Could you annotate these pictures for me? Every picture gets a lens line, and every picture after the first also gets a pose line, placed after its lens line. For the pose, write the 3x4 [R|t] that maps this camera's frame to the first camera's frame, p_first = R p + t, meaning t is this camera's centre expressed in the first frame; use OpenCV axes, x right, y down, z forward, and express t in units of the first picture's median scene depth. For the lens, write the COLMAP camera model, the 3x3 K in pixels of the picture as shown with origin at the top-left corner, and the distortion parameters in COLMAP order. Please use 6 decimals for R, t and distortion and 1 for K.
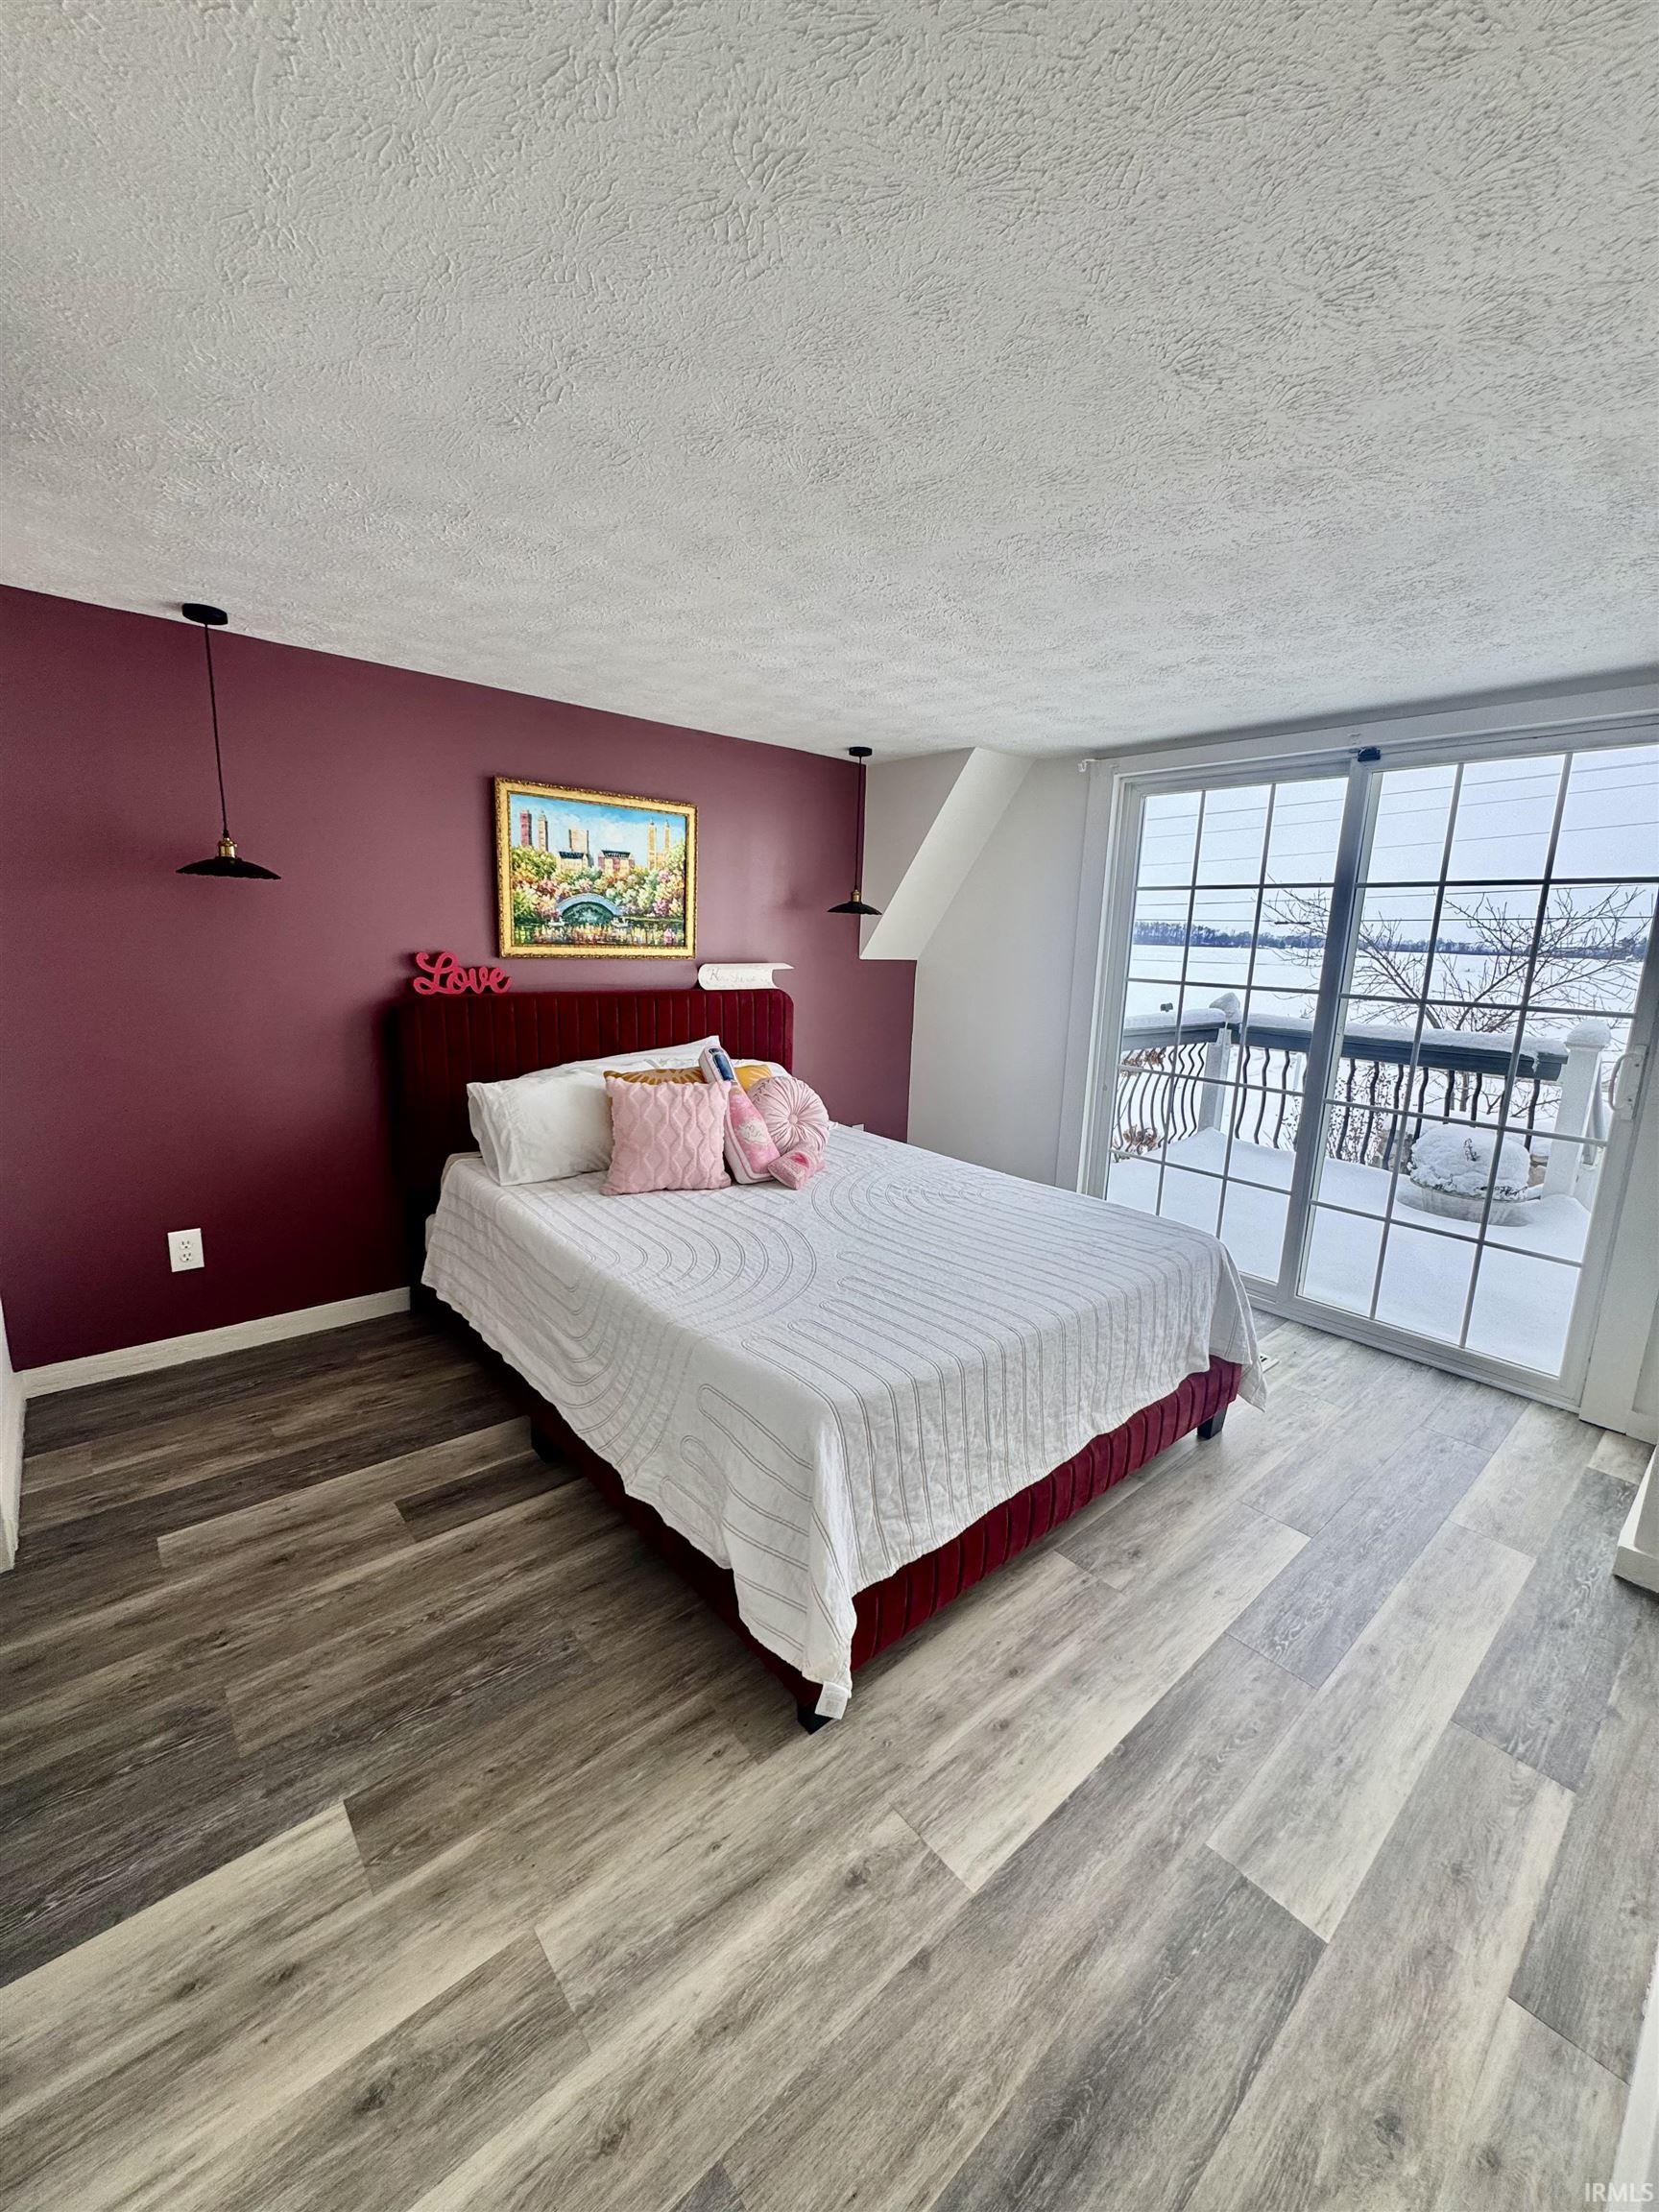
lens RADIAL K [[879.2, 0, 830.1], [0, 879.2, 1105.4], [0, 0, 1]] dist [-0.006226, 0.000952]
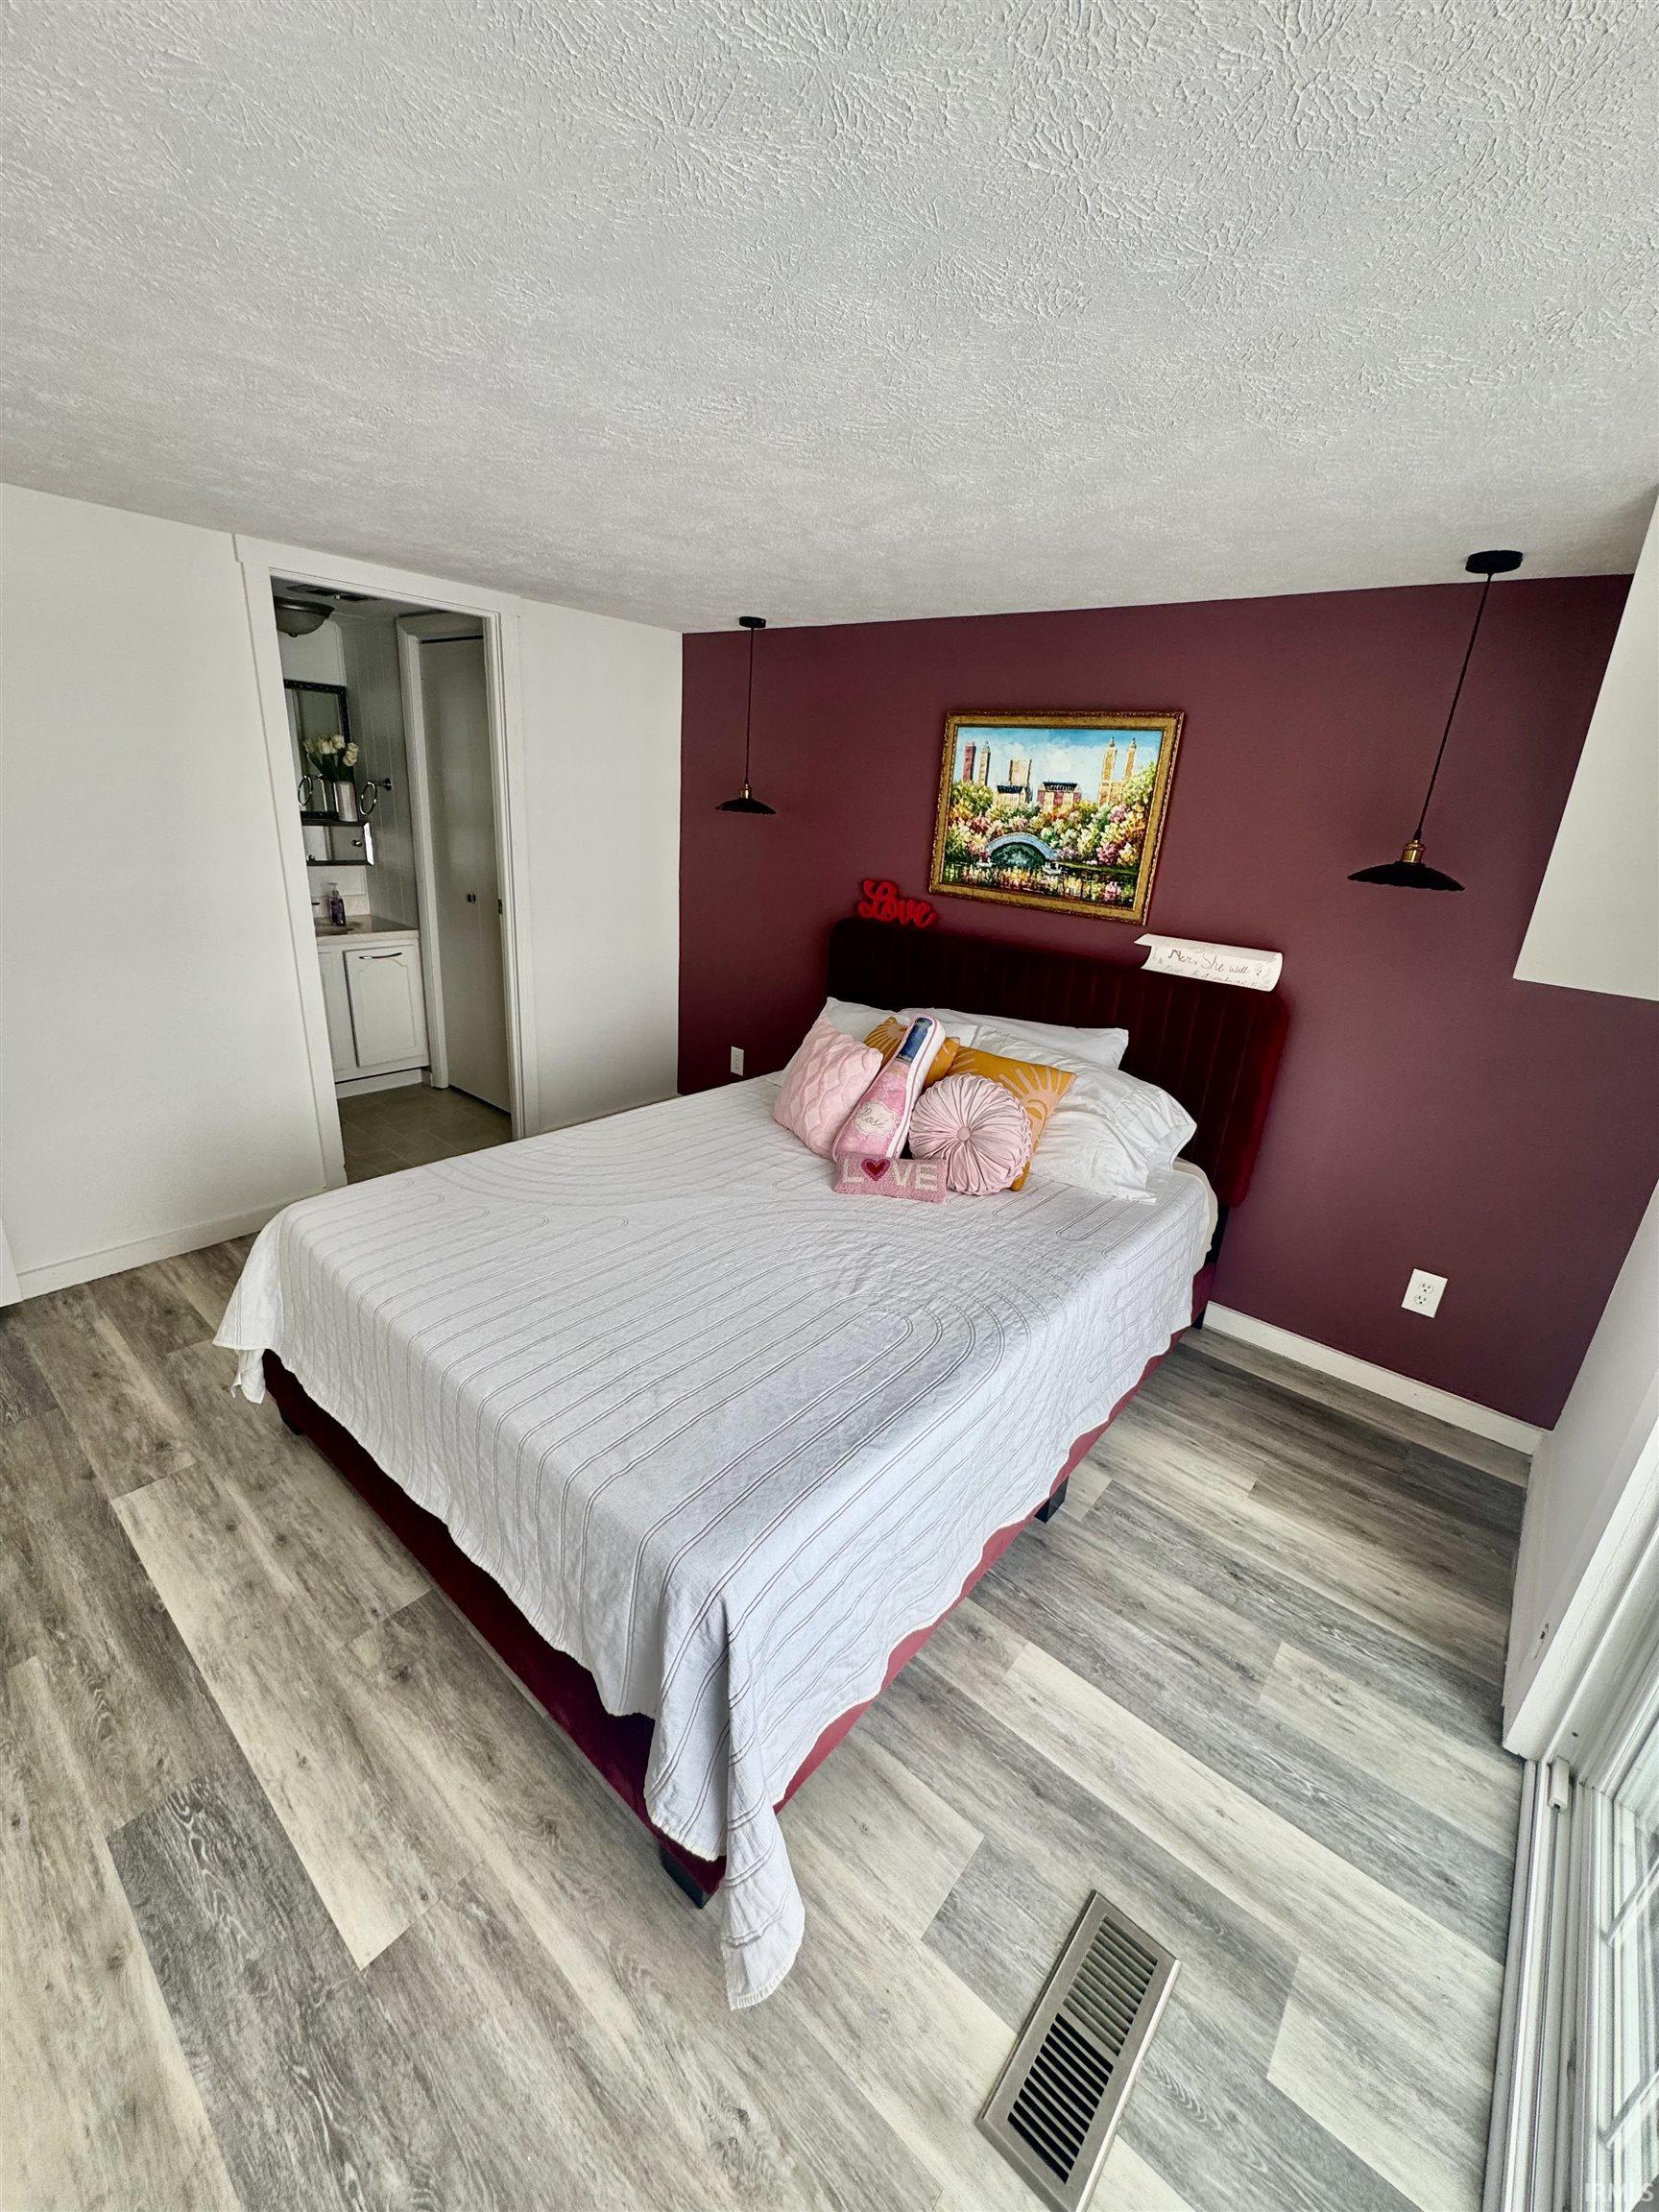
lens RADIAL K [[879.2, 0, 832.1], [0, 879.2, 1104.0], [0, 0, 1]] dist [-0.006226, 0.000952]
pose [[0.165286, 0.309075, -0.936565, 0.631128], [-0.254396, 0.930852, 0.262294, -0.176094], [0.952871, 0.194905, 0.232484, 0.687888]]
